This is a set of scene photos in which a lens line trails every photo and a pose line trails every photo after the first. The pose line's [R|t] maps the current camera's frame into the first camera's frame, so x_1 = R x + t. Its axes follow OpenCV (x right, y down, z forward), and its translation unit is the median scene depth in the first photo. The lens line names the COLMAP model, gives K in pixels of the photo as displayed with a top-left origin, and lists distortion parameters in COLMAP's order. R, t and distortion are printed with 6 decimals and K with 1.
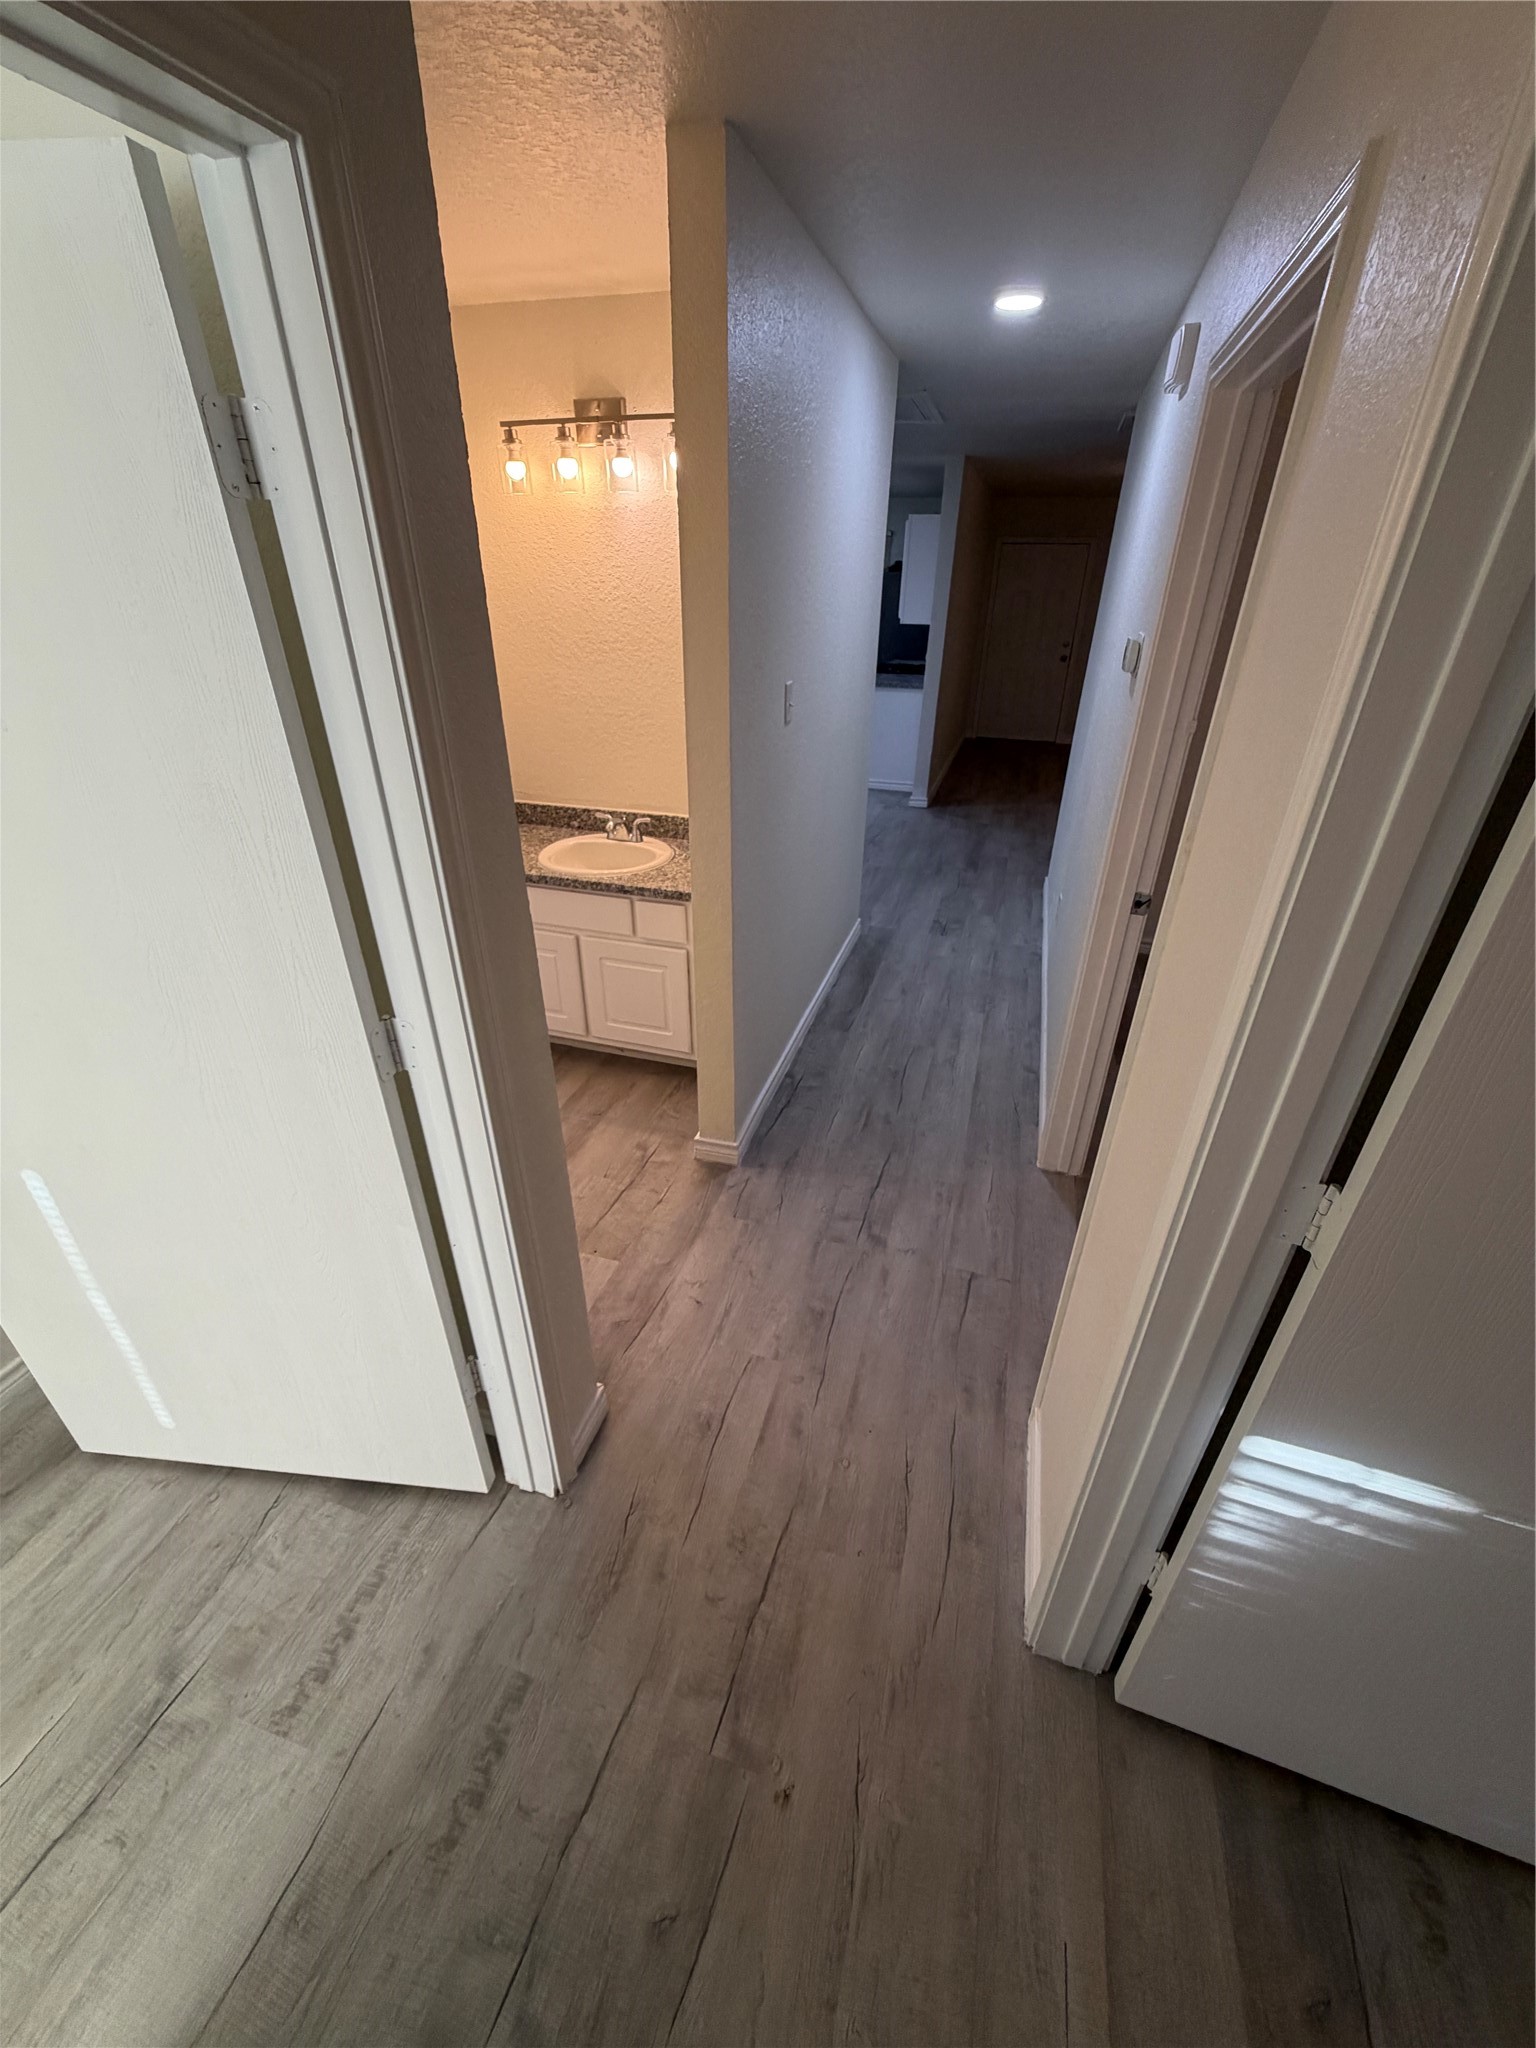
lens RADIAL K [[815.3, 0, 763.7], [0, 815.3, 1025.9], [0, 0, 1]] dist [-0.002136, 0.000047]
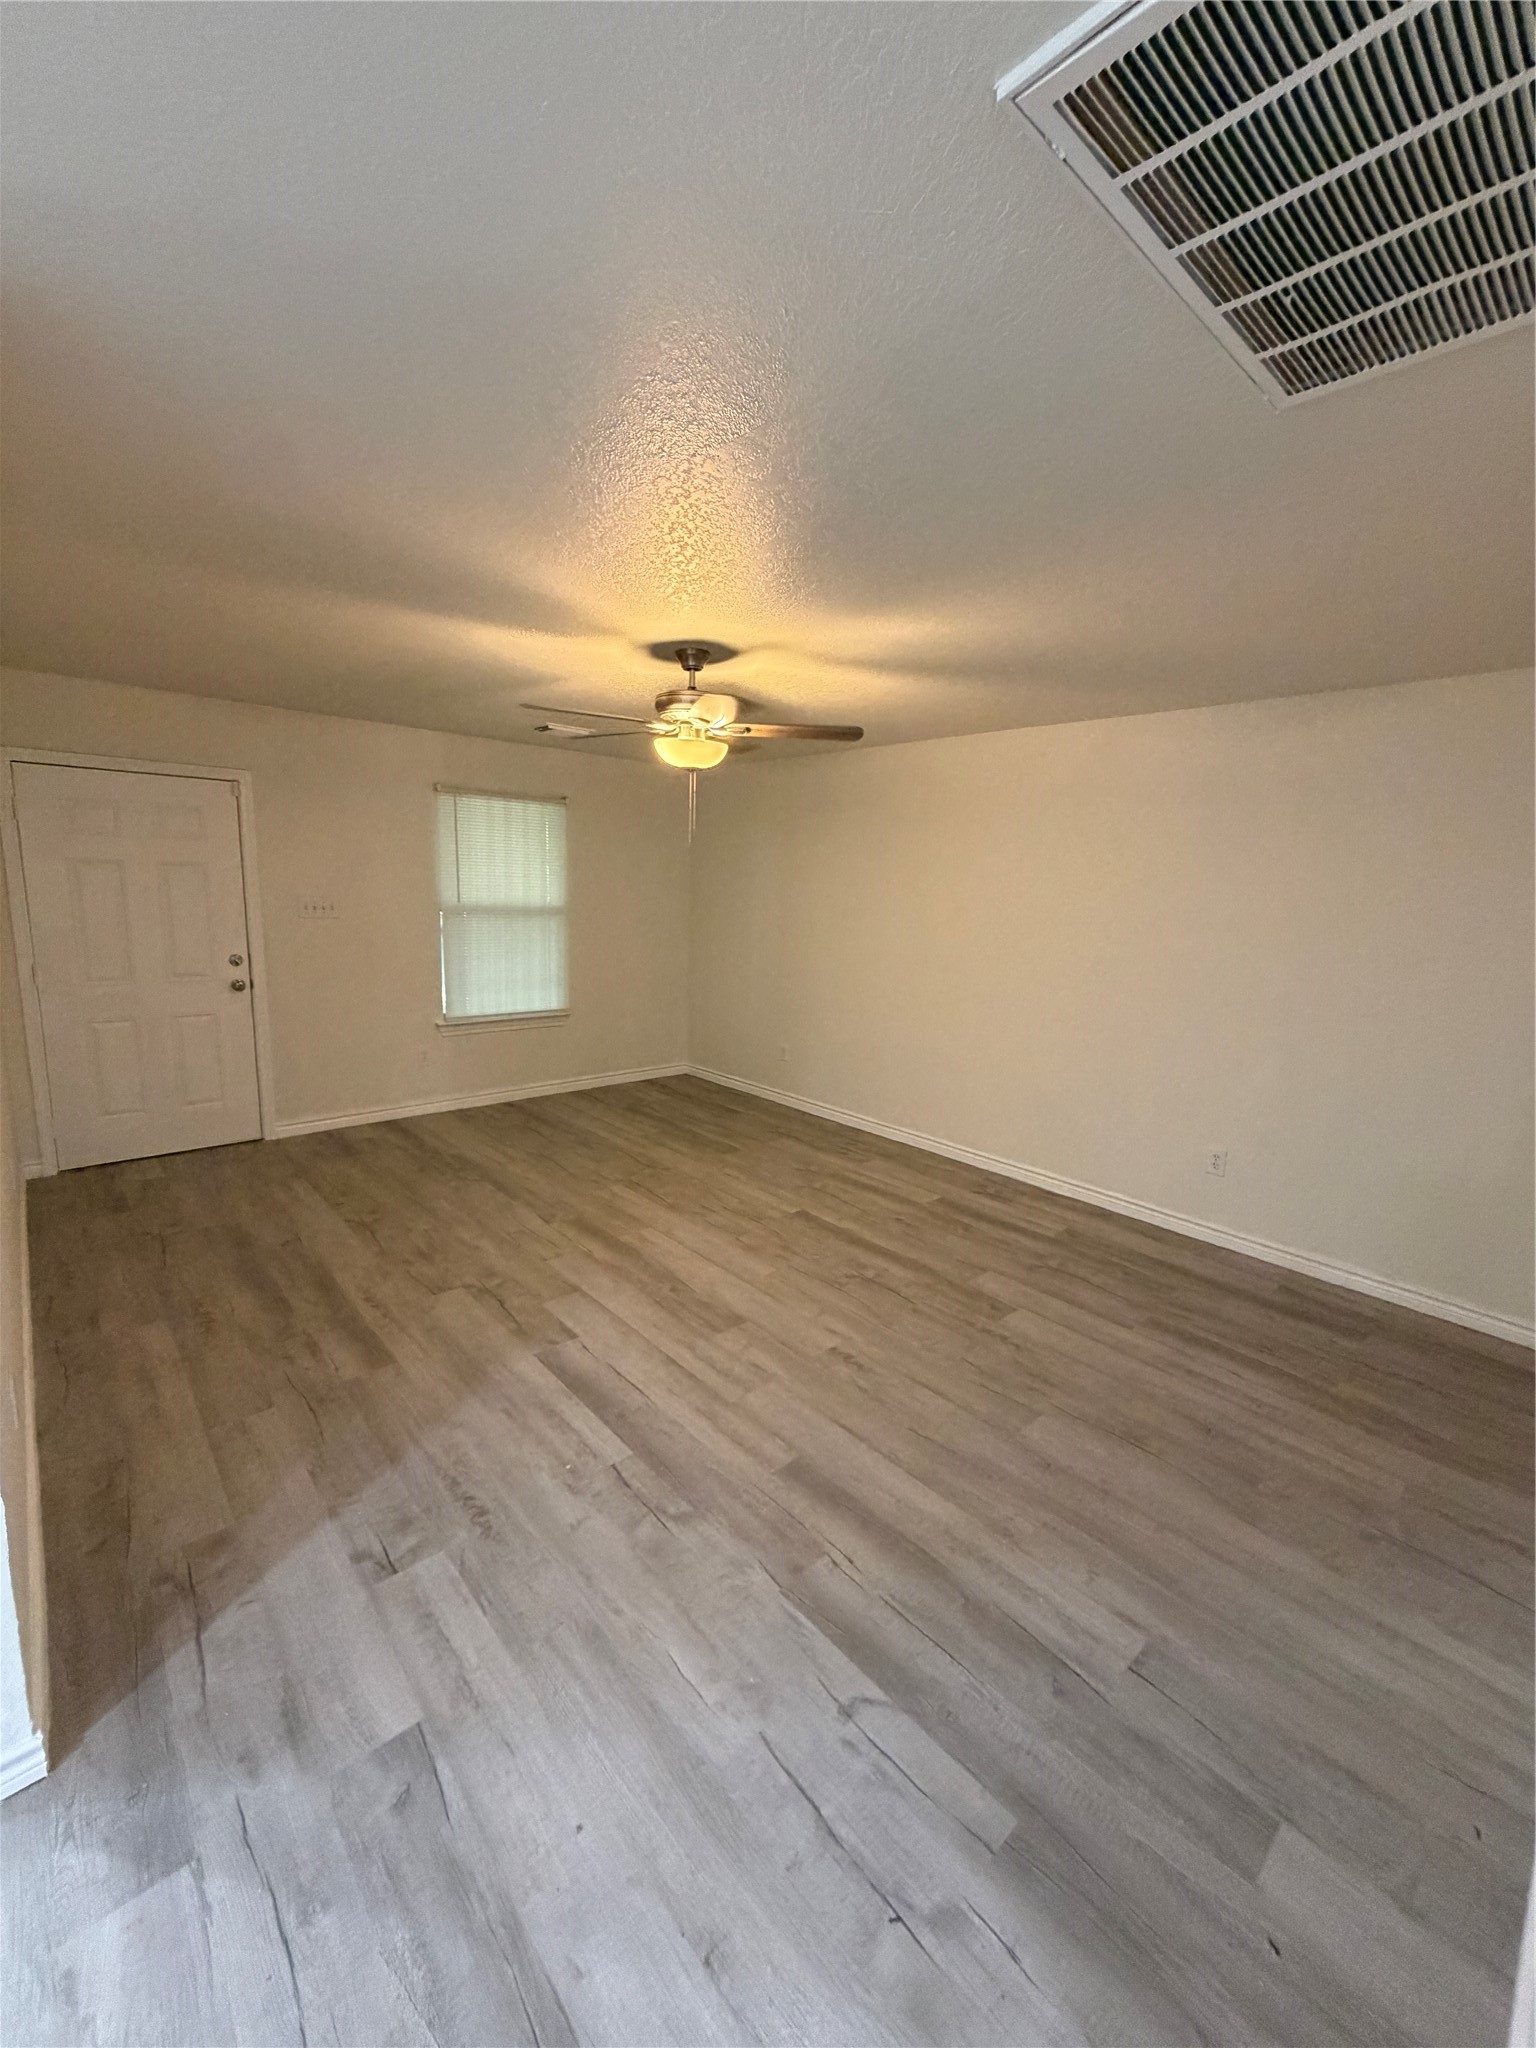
lens RADIAL K [[815.3, 0, 768.5], [0, 815.3, 1023.6], [0, 0, 1]] dist [-0.002136, 0.000047]
pose [[0.523446, -0.138771, 0.840683, 0.152994], [0.390369, 0.916066, -0.091847, -0.369991], [-0.757375, 0.376253, 0.533682, 0.702460]]
